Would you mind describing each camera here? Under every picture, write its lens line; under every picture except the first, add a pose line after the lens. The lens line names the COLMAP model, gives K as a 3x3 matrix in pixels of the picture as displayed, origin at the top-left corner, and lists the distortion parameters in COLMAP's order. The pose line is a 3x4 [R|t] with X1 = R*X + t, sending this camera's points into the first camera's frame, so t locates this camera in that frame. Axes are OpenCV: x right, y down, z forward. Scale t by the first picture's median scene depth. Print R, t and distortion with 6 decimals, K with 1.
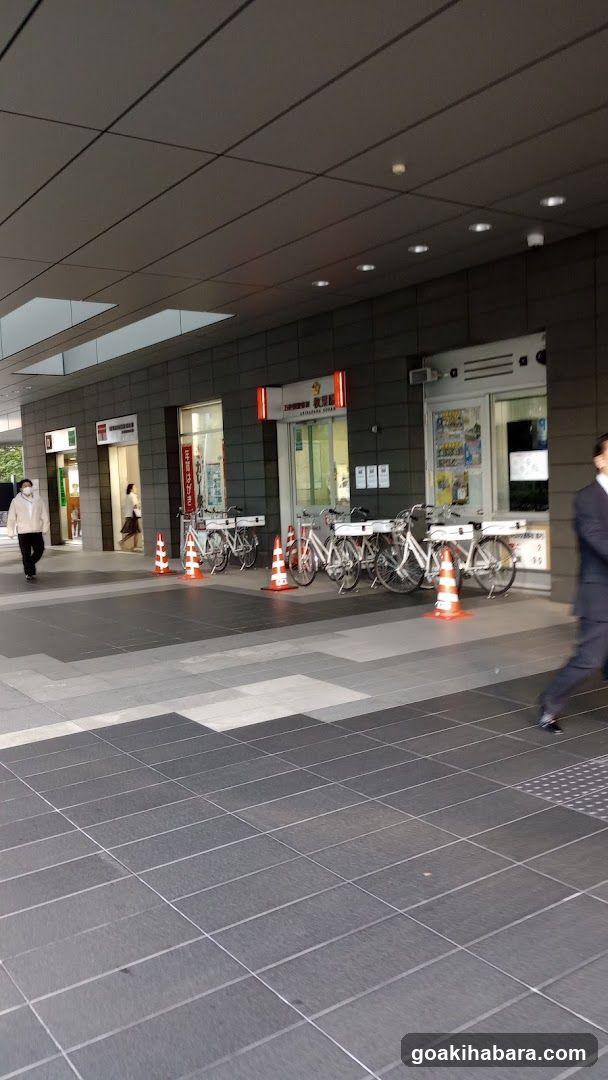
lens RADIAL K [[855.1, 0, 297.3], [0, 855.1, 539.3], [0, 0, 1]] dist [-0.005351, -0.000560]
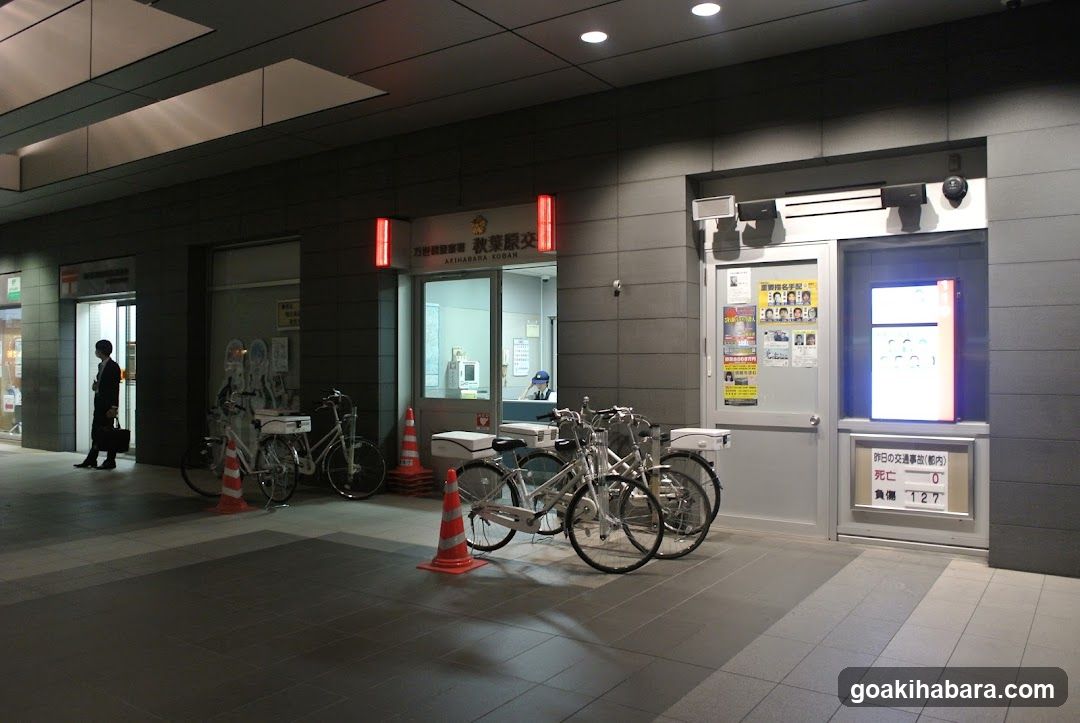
lens RADIAL K [[869.3, 0, 494.2], [0, 869.3, 388.2], [0, 0, 1]] dist [-0.090070, 0.013816]
pose [[0.945133, 0.036347, 0.324656, -0.180435], [-0.018606, 0.998167, -0.057585, -0.011022], [-0.326154, 0.048385, 0.944077, 0.367819]]
